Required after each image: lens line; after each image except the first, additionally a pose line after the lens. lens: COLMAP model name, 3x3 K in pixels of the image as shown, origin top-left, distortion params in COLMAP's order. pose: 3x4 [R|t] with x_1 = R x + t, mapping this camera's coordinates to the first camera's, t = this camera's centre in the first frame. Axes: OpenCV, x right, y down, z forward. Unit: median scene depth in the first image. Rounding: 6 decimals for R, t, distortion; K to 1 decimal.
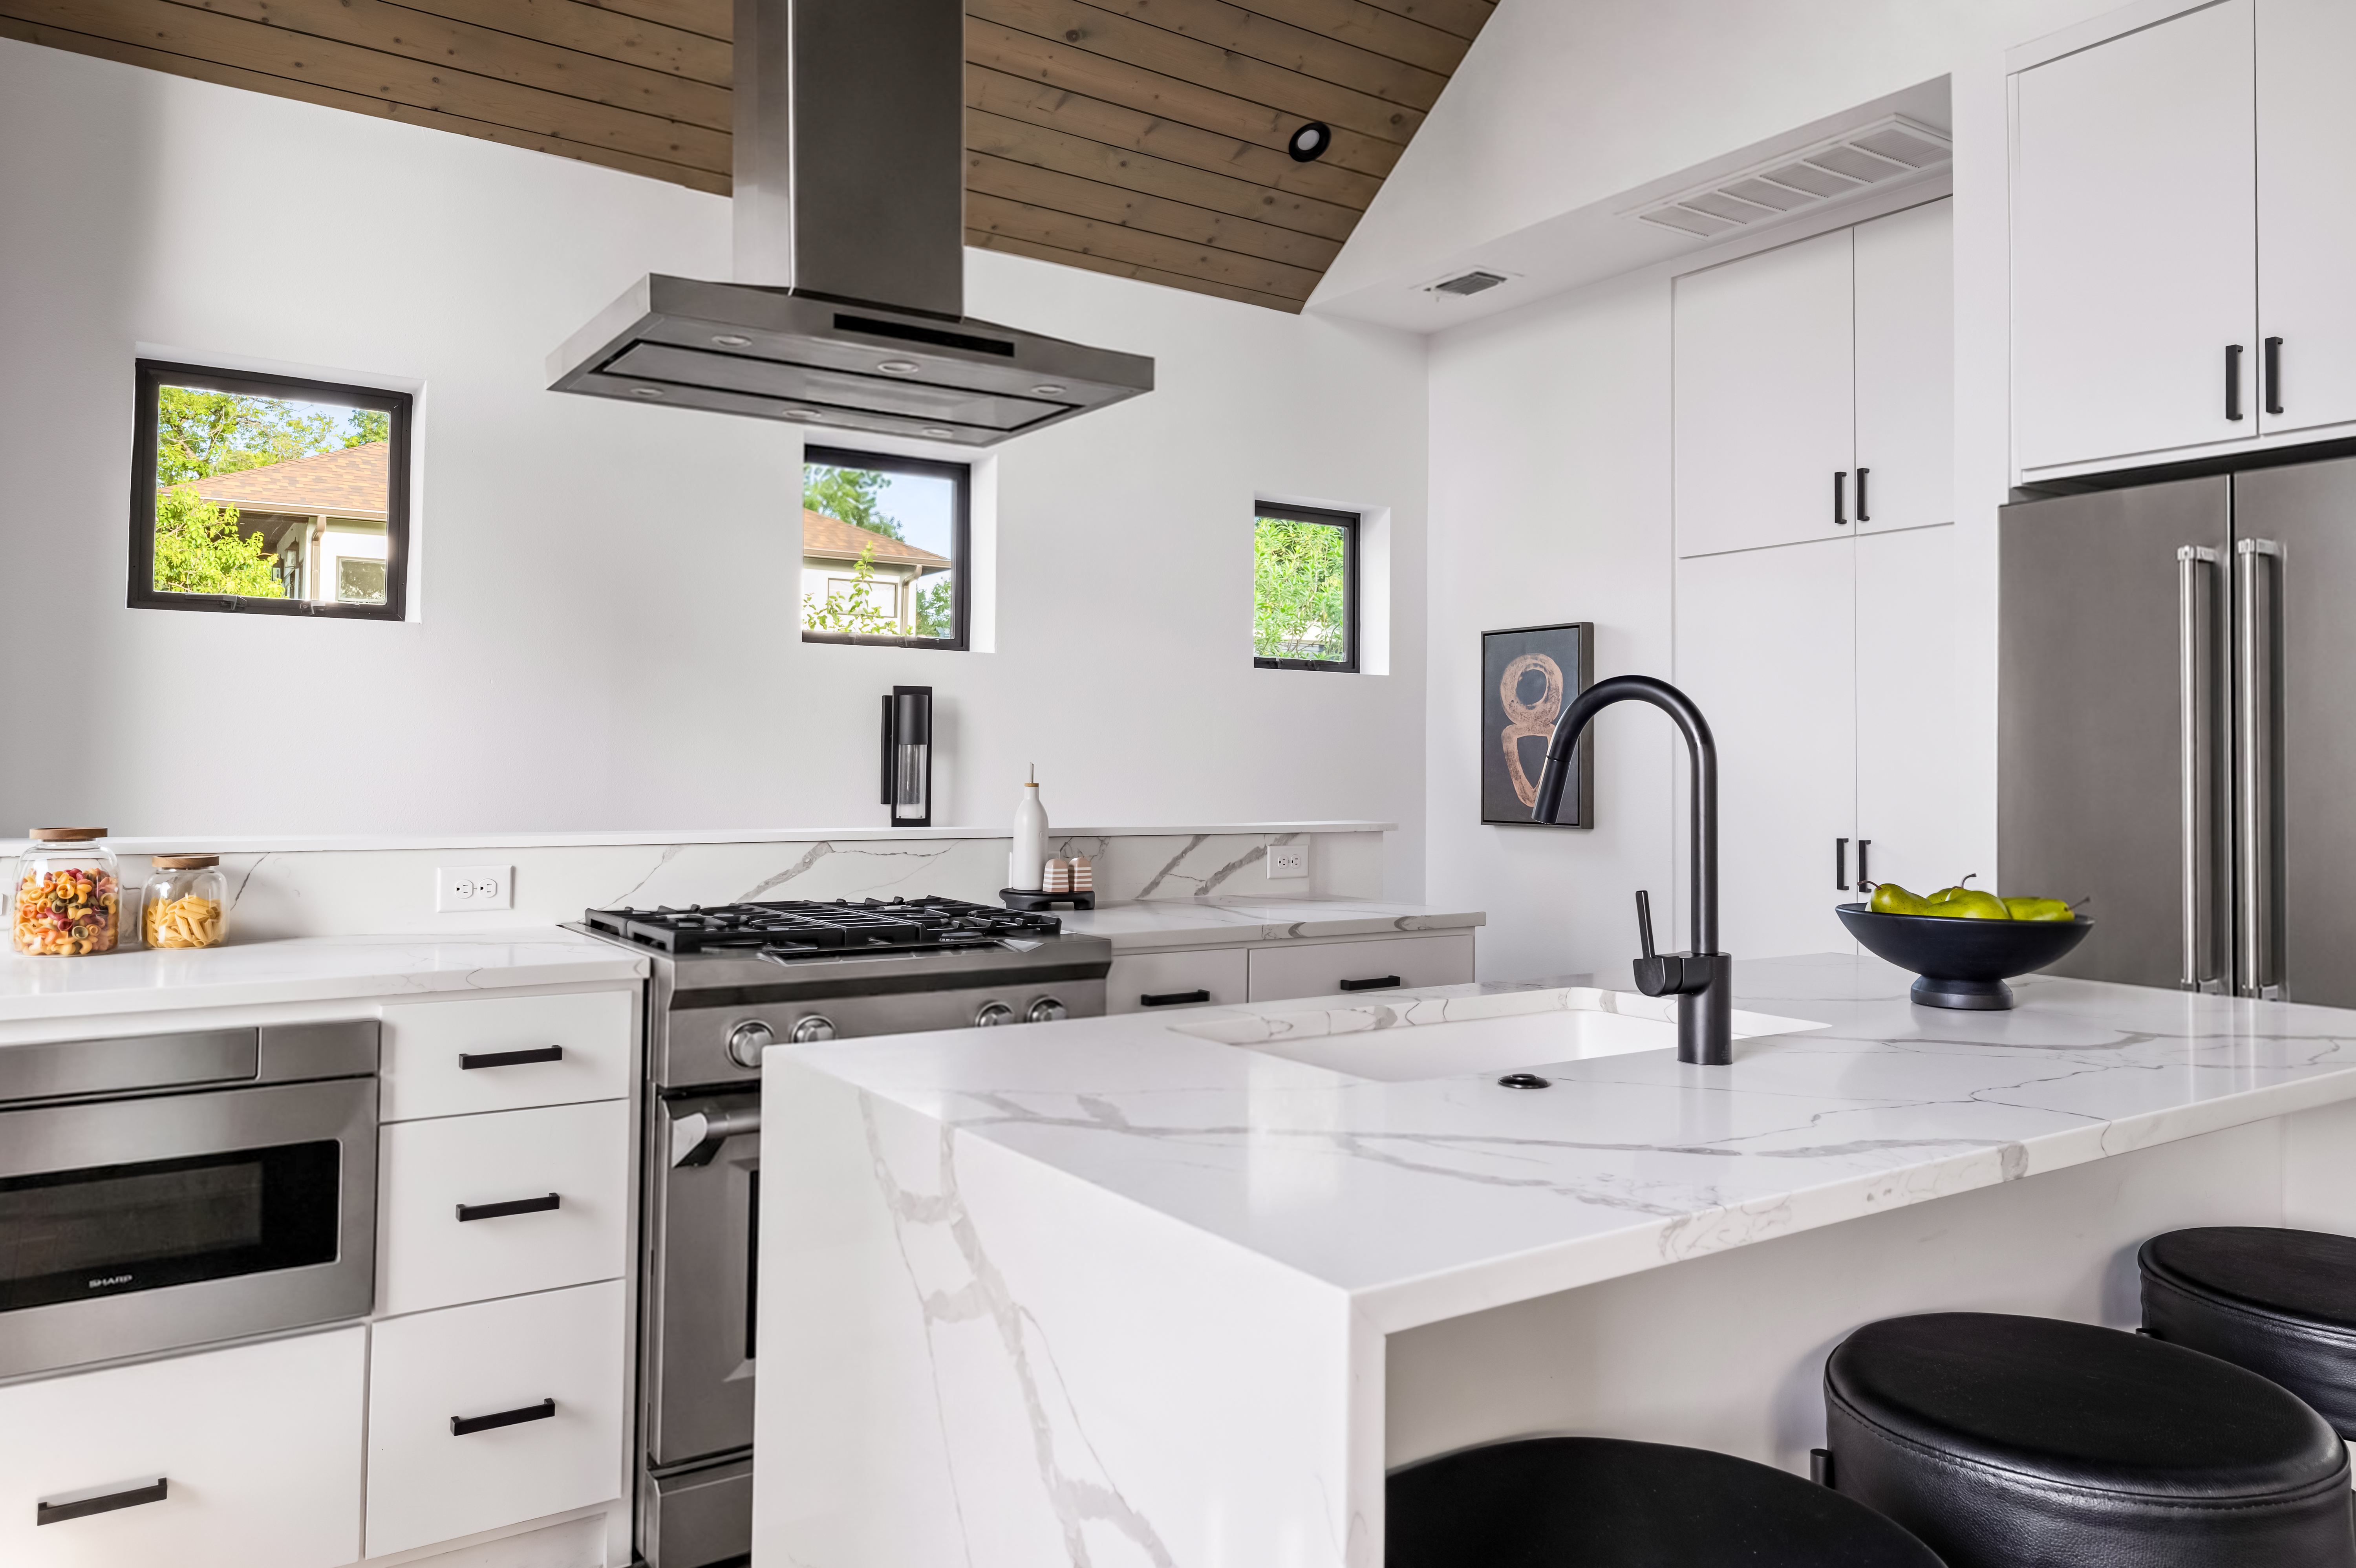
lens RADIAL K [[1604.5, 0, 1183.0], [0, 1604.5, 727.1], [0, 0, 1]] dist [0.006676, -0.002264]
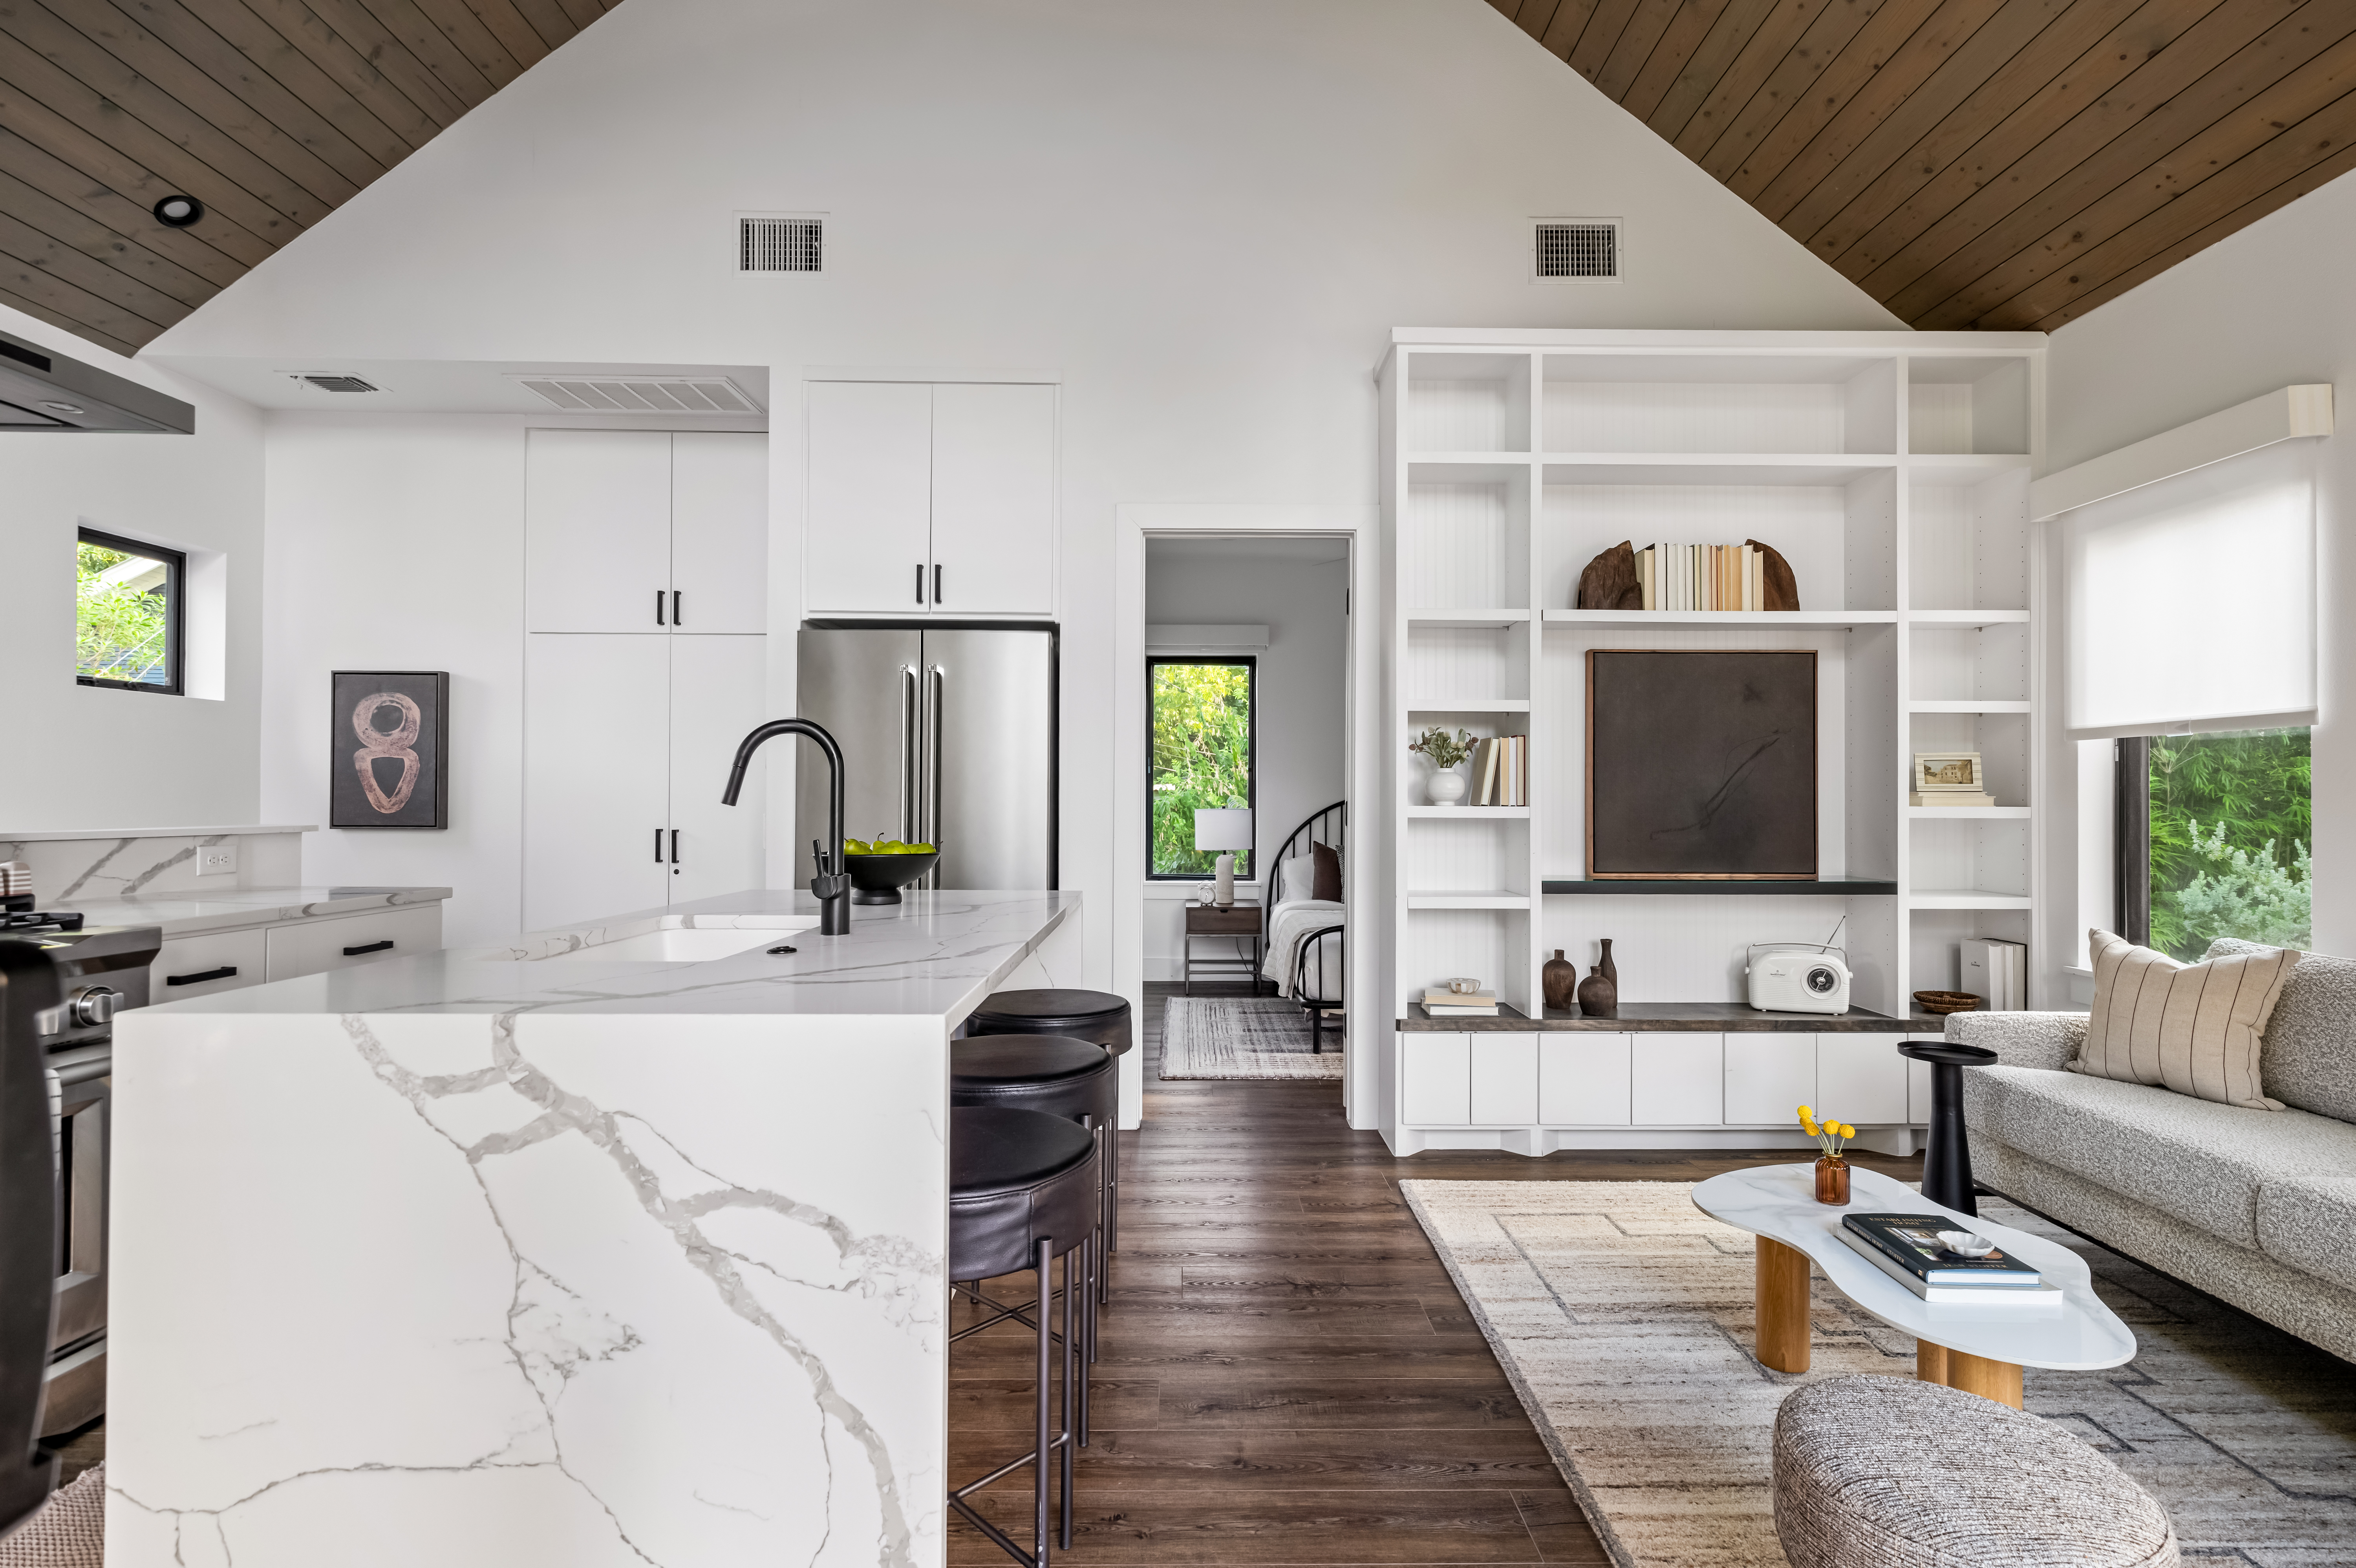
lens RADIAL K [[1094.8, 0, 1189.1], [0, 1094.8, 801.2], [0, 0, 1]] dist [0.001774, 0.000098]
pose [[0.552042, -0.004932, 0.833801, -0.188255], [-0.022653, 0.999525, 0.020911, 0.009292], [-0.833508, -0.030432, 0.551668, -0.004748]]
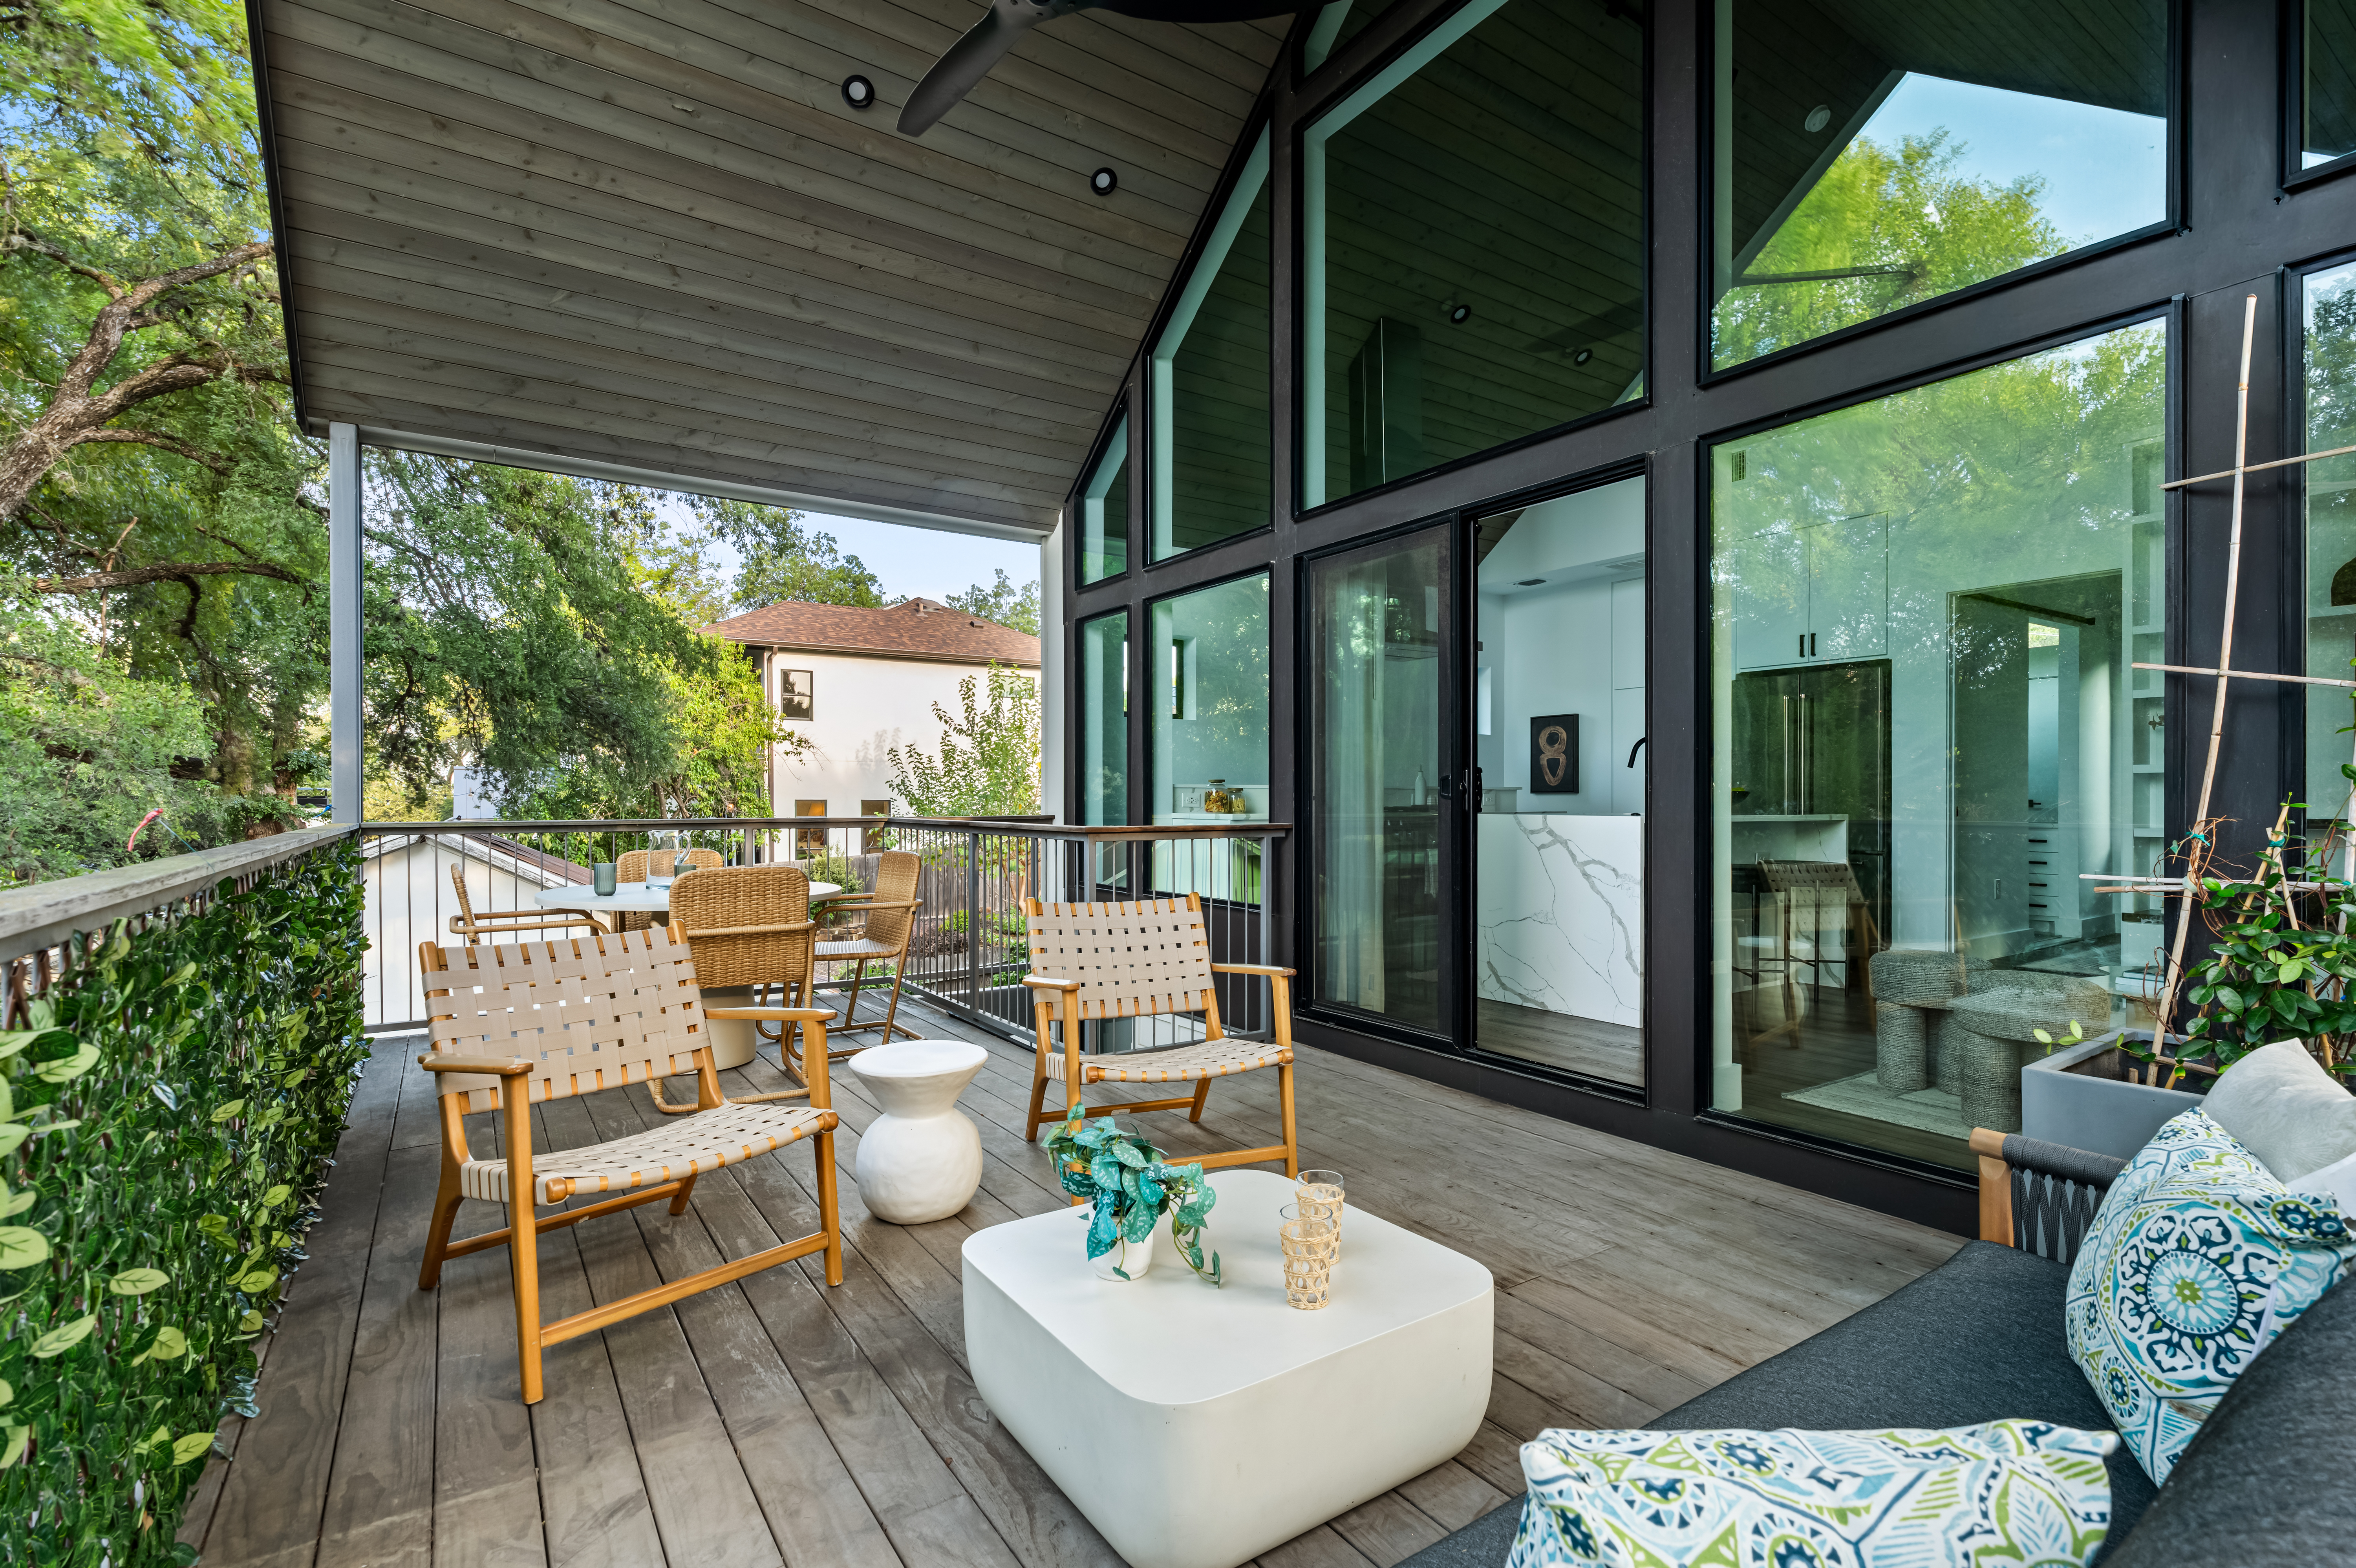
lens RADIAL K [[1094.8, 0, 1189.1], [0, 1094.8, 801.2], [0, 0, 1]] dist [0.001774, 0.000098]
pose [[0.999956, -0.008952, -0.002797, -0.441319], [0.009034, 0.999477, 0.031041, 0.018600], [0.002518, -0.031065, 0.999514, -0.920386]]
